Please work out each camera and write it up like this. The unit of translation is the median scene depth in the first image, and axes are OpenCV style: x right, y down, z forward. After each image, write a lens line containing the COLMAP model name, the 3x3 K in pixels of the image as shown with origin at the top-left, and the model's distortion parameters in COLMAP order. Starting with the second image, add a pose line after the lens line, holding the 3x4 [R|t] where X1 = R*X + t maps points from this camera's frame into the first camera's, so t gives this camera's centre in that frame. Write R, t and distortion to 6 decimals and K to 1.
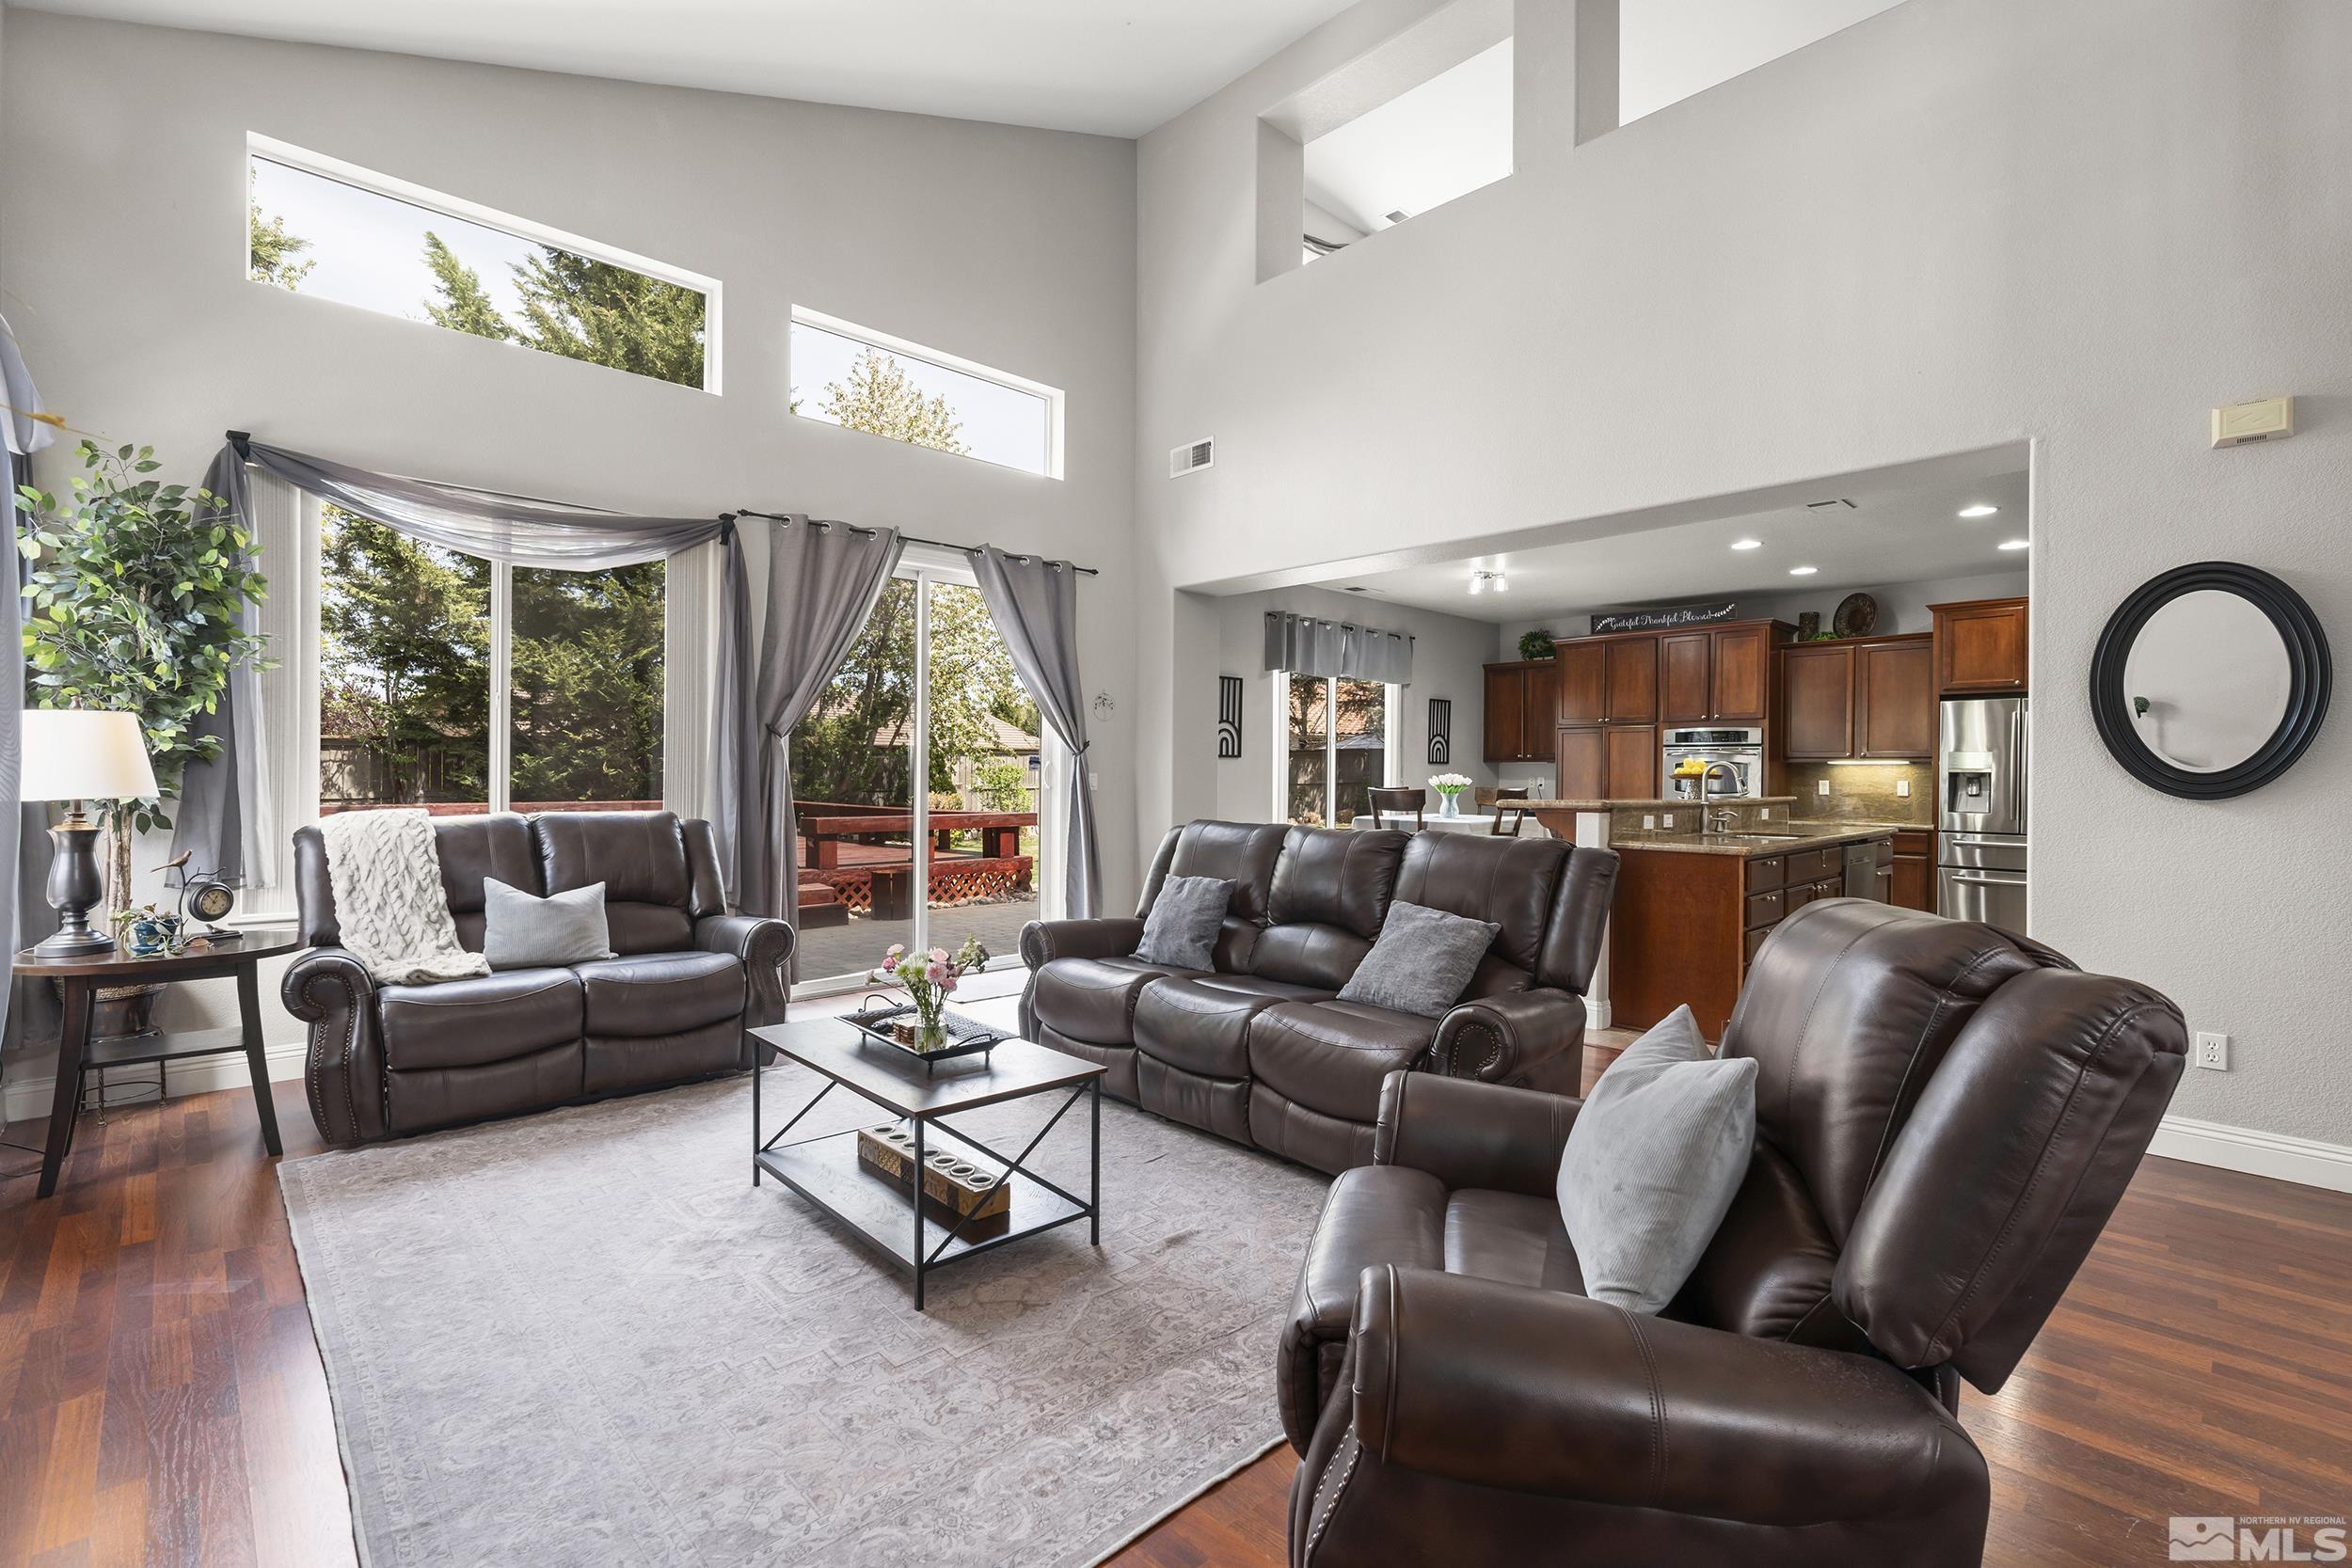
lens RADIAL K [[1081.9, 0, 1162.9], [0, 1081.9, 772.0], [0, 0, 1]] dist [-0.001527, 0.000042]
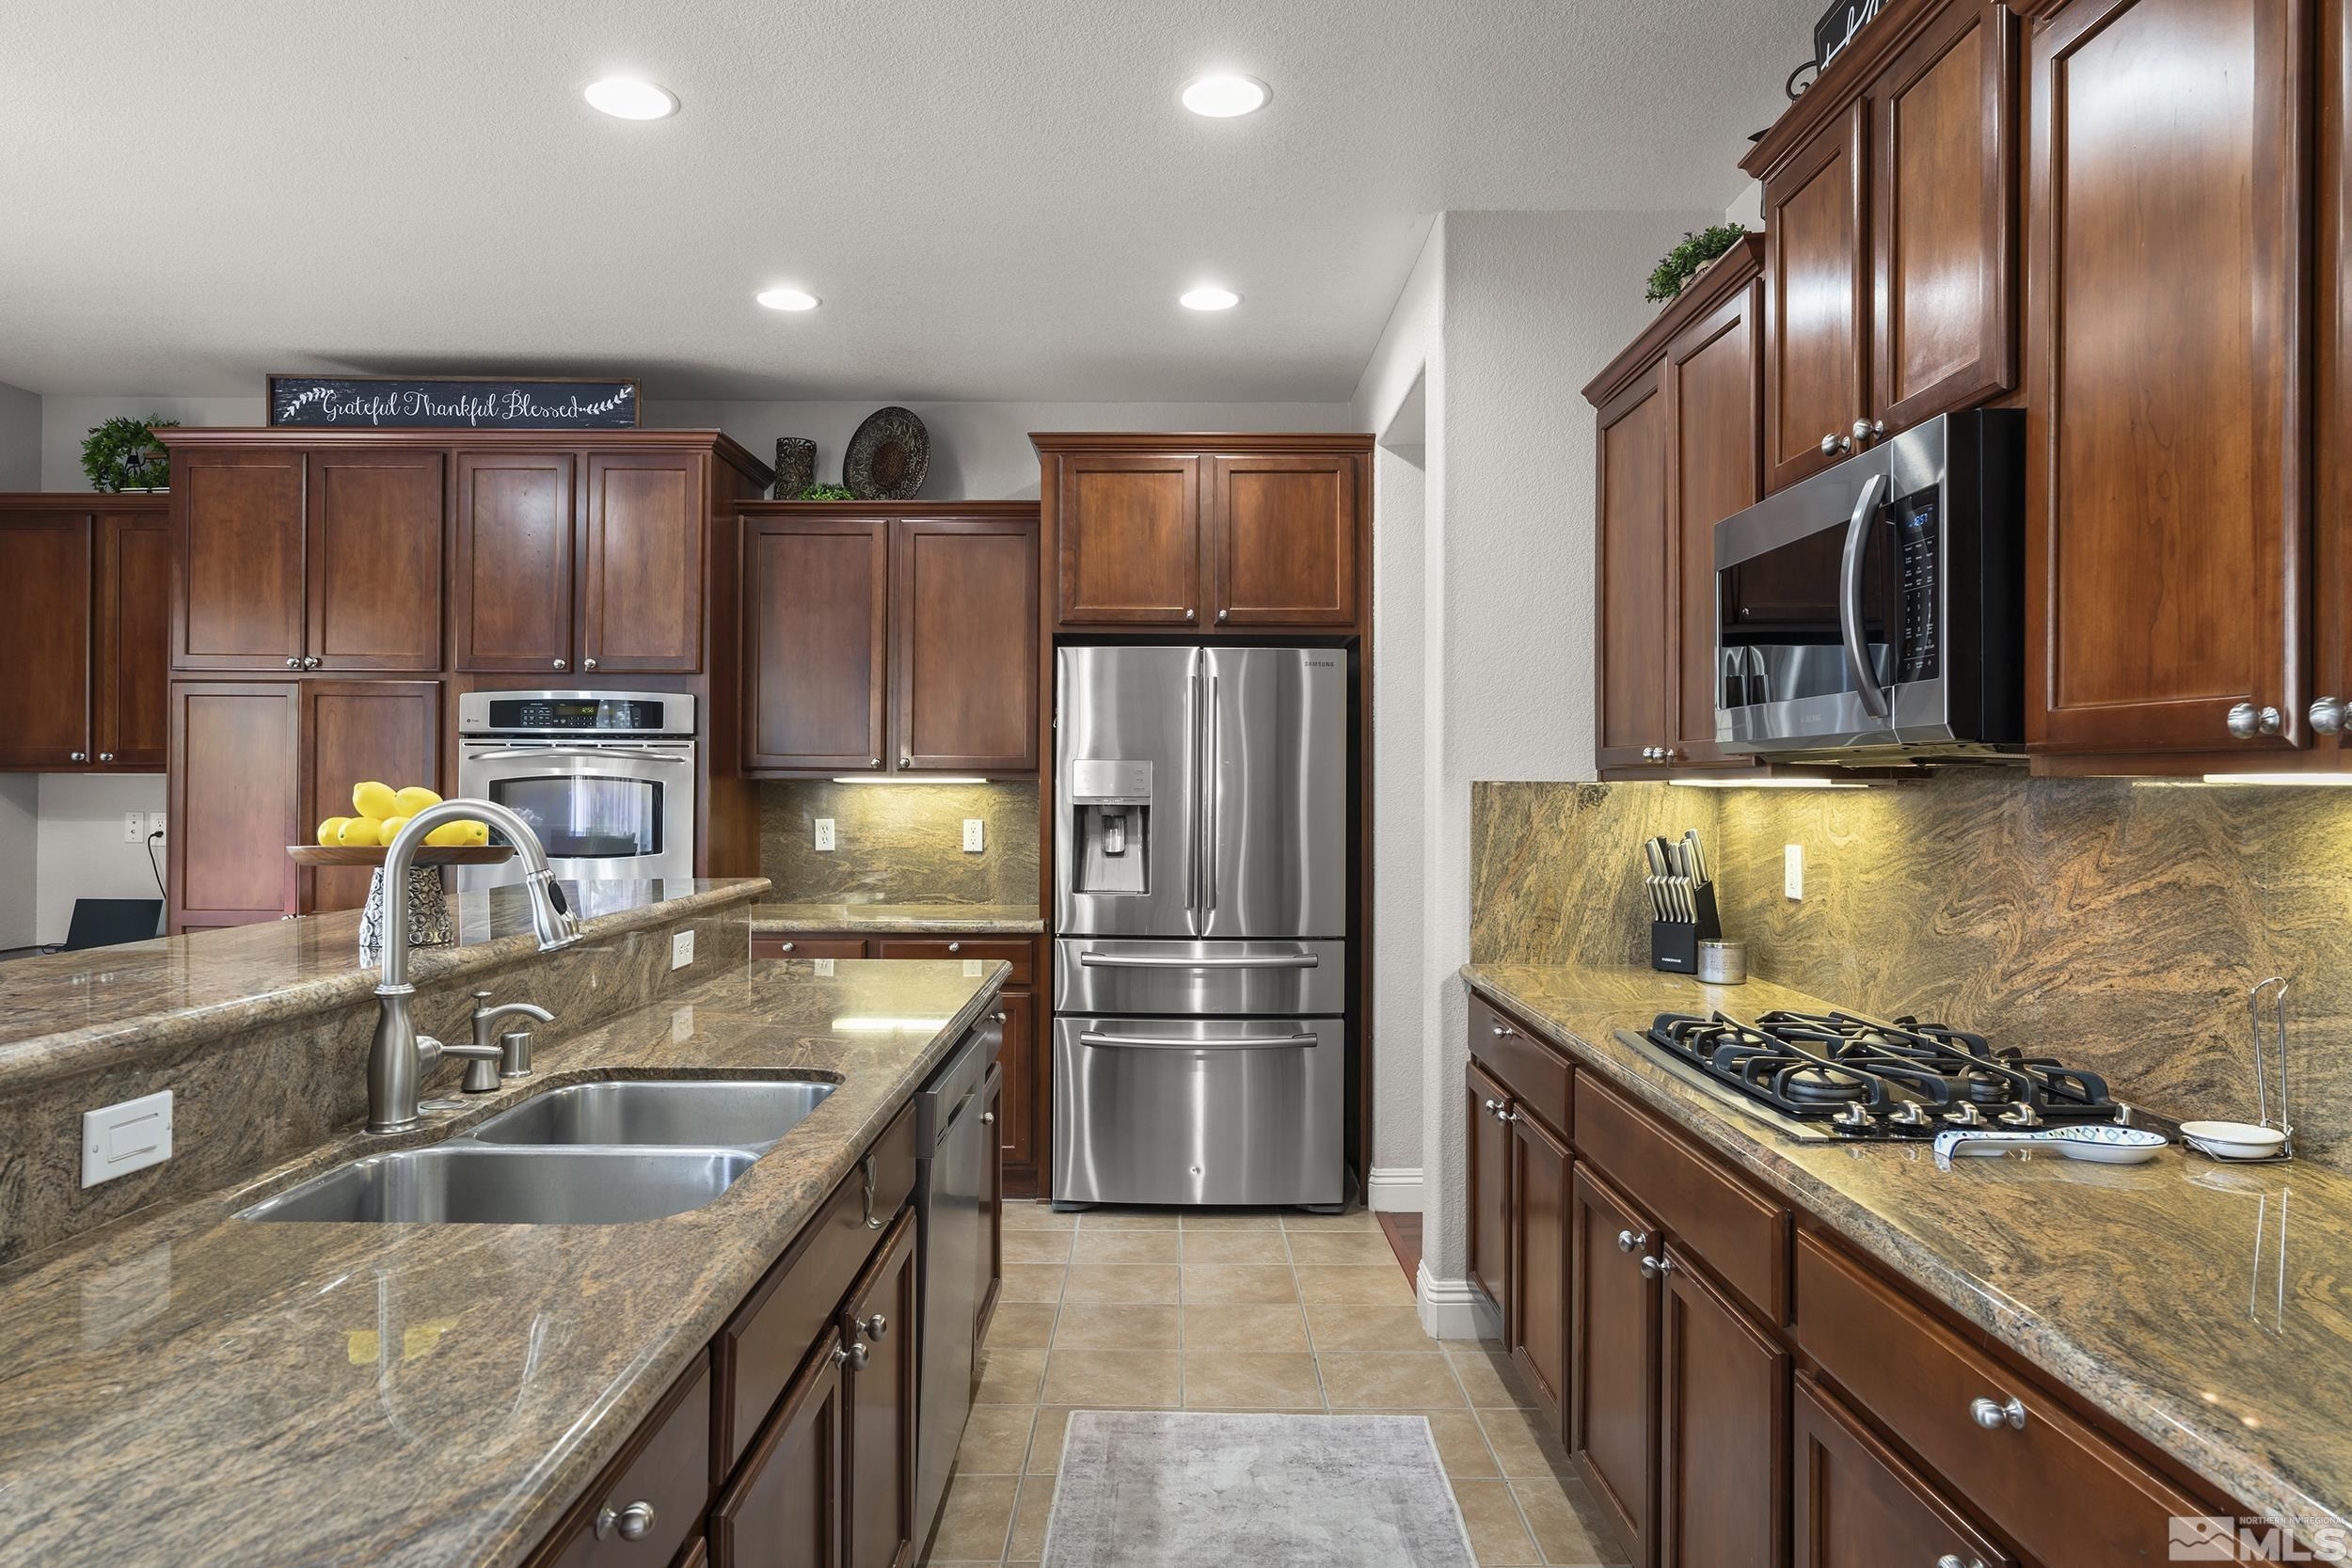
lens RADIAL K [[1465.9, 0, 1174.6], [0, 1465.9, 775.3], [0, 0, 1]] dist [-0.000188, 0.000333]
pose [[0.696433, 0.001421, 0.717621, 0.276864], [-0.001487, 0.999999, -0.000537, -0.010196], [-0.717621, -0.000693, 0.696434, 0.473663]]
